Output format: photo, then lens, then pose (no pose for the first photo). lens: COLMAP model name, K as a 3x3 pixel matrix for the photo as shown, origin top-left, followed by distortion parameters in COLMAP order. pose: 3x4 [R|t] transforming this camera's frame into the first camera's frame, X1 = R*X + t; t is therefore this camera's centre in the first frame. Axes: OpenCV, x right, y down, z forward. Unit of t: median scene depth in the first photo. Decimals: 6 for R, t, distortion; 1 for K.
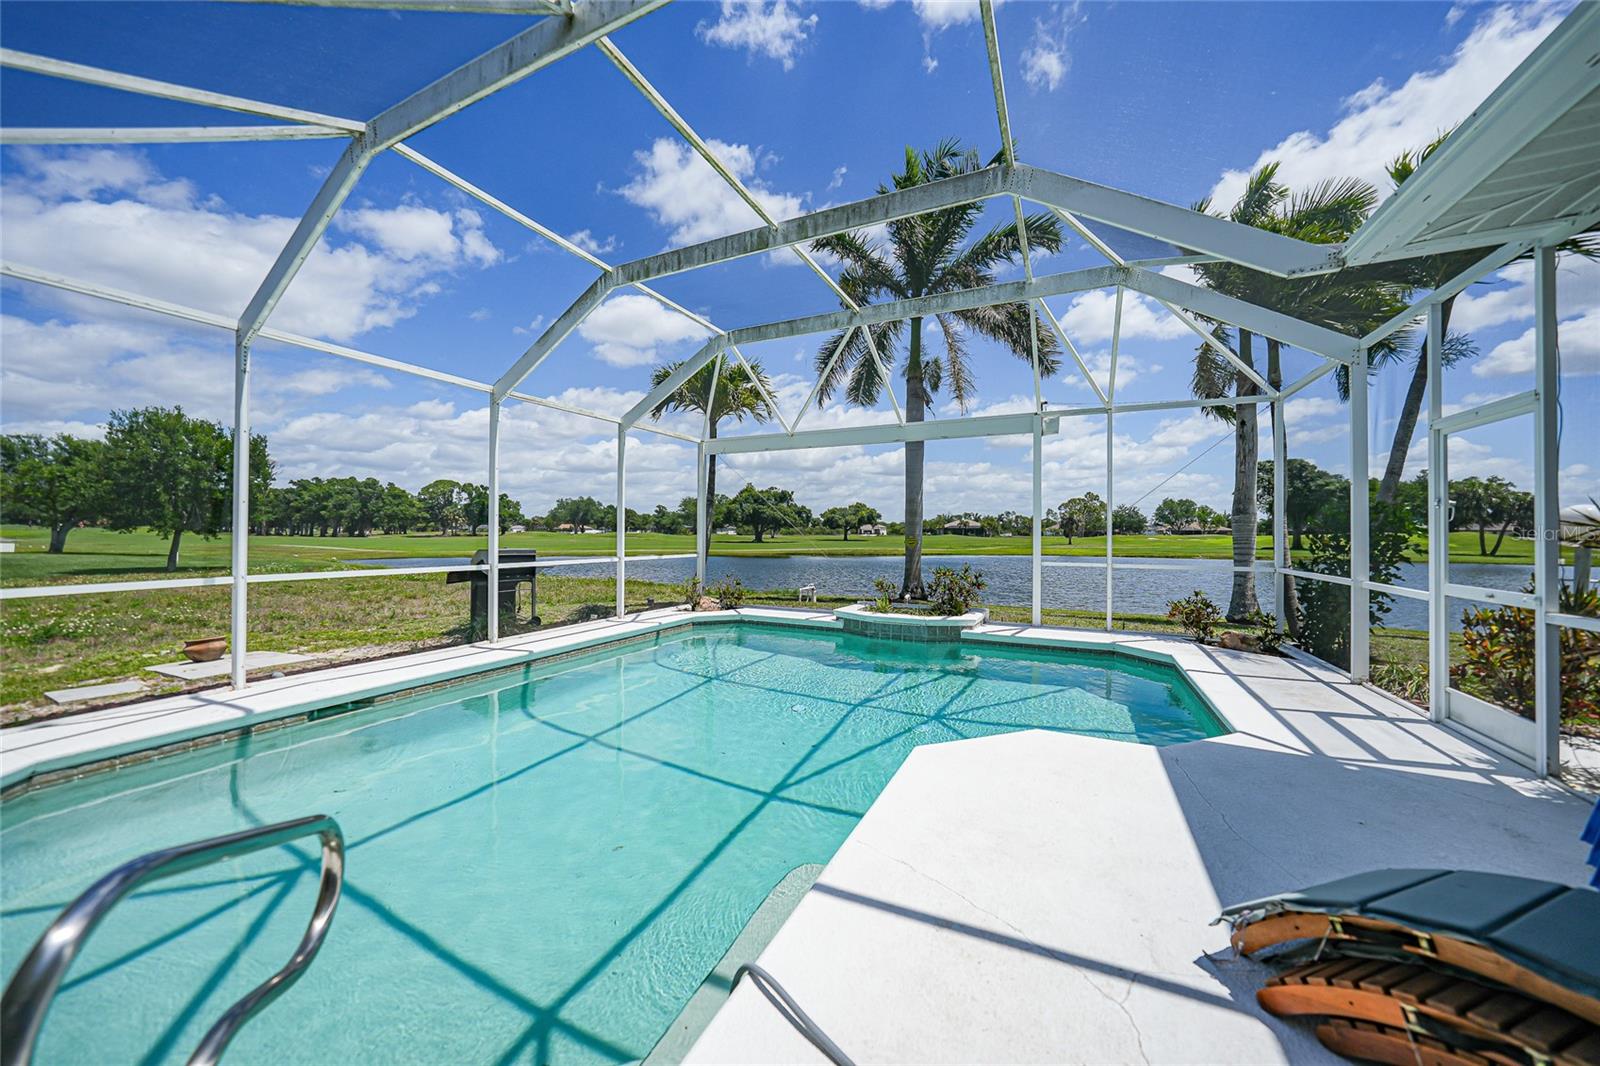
lens RADIAL K [[564.0, 0, 796.2], [0, 564.0, 531.6], [0, 0, 1]] dist [-0.023156, 0.002936]
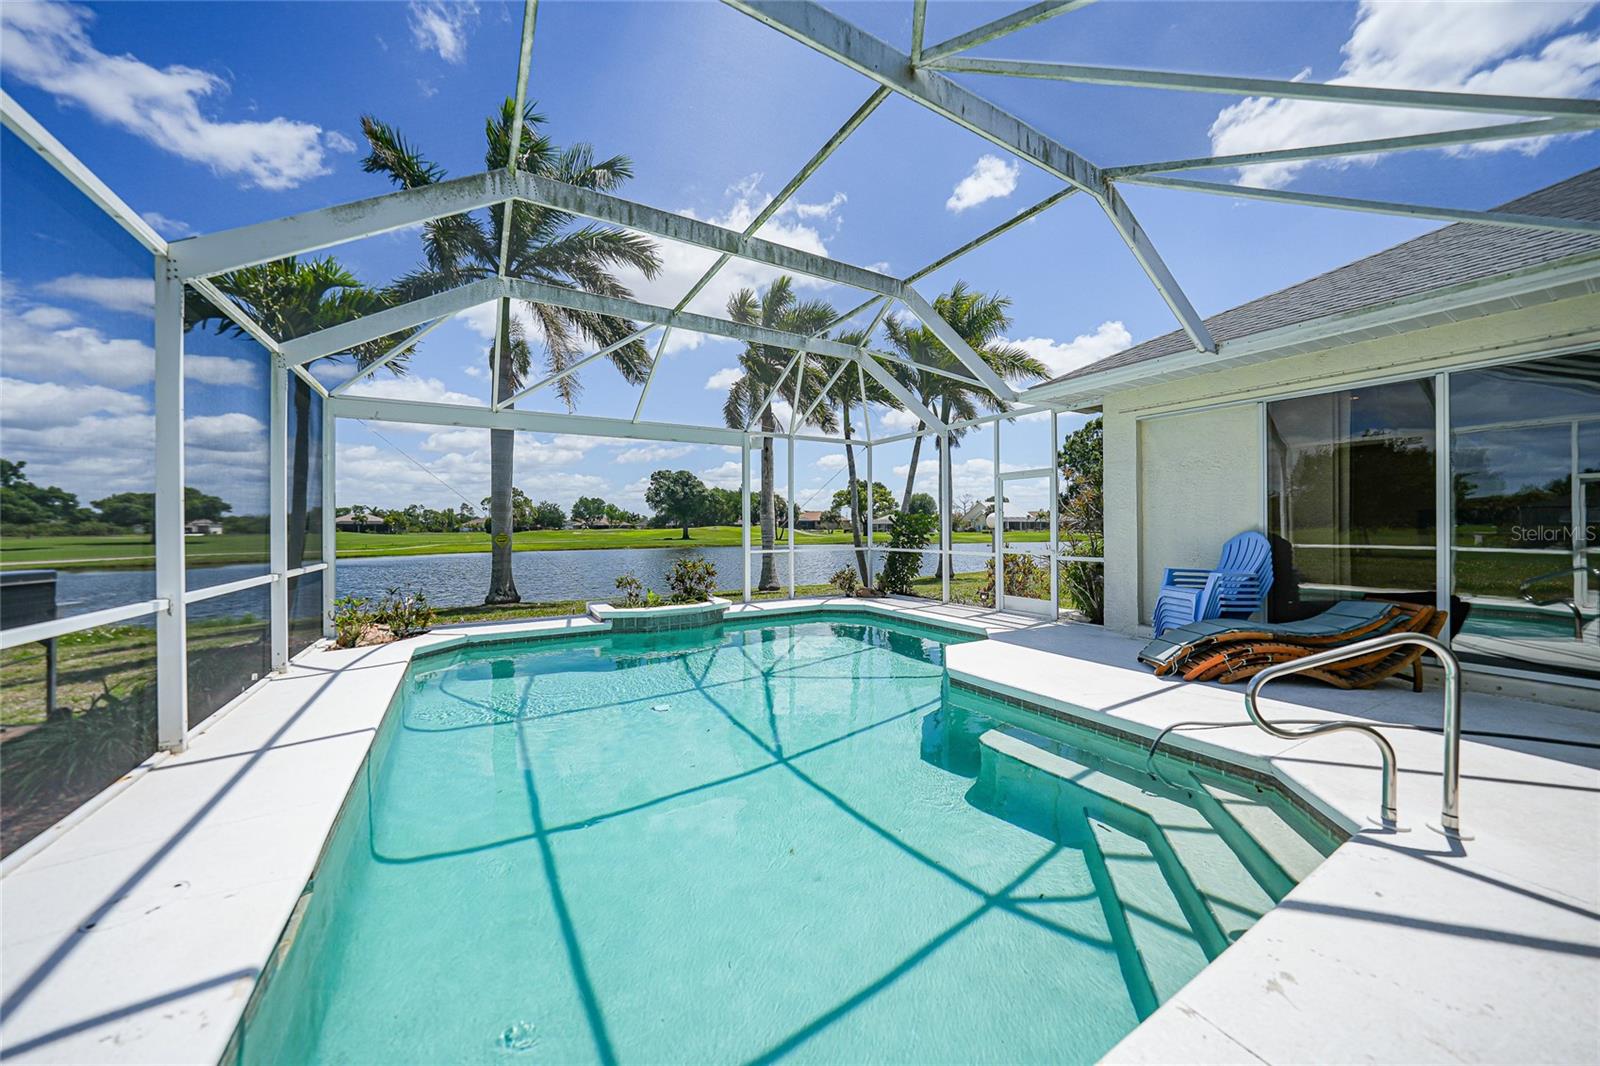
lens RADIAL K [[564.0, 0, 804.4], [0, 564.0, 527.9], [0, 0, 1]] dist [-0.023156, 0.002936]
pose [[0.537077, -0.008627, 0.843489, -0.286716], [0.007537, 0.999957, 0.005429, -0.001387], [-0.843499, 0.003442, 0.537119, 0.111977]]
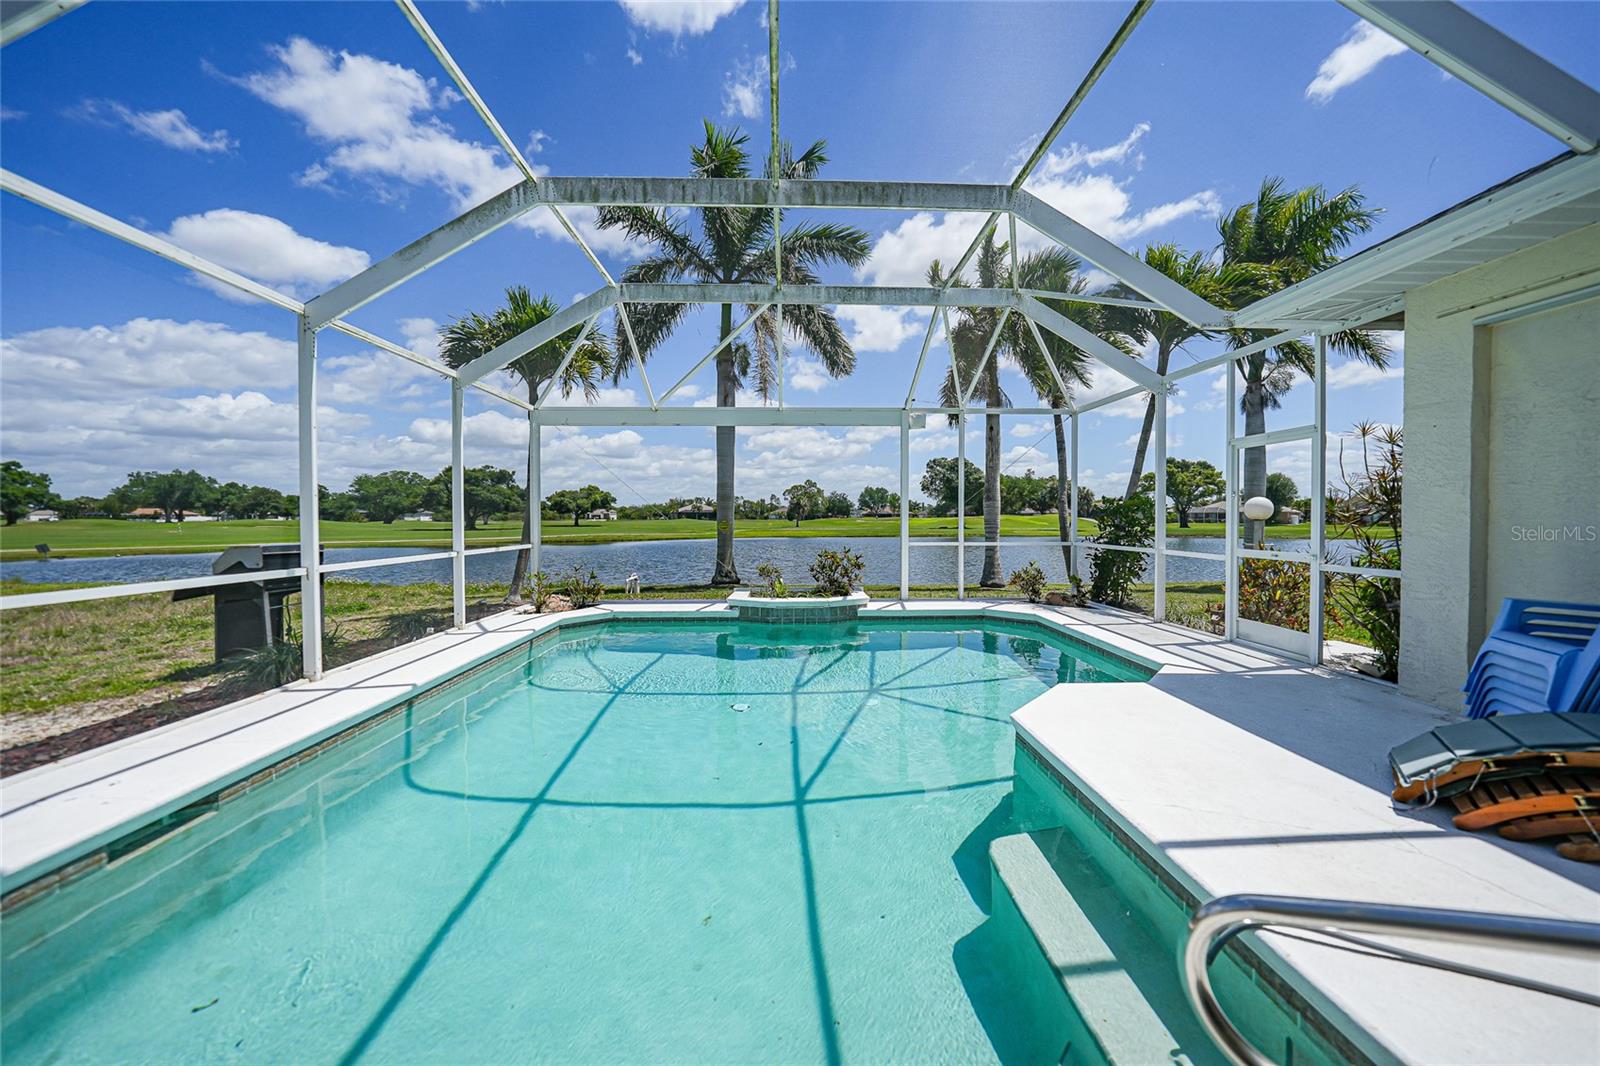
lens RADIAL K [[564.0, 0, 799.0], [0, 564.0, 528.1], [0, 0, 1]] dist [-0.023156, 0.002936]
pose [[0.882411, -0.015218, 0.470234, -0.146255], [0.005121, 0.999728, 0.022744, -0.000765], [-0.470452, -0.017661, 0.882249, 0.054482]]
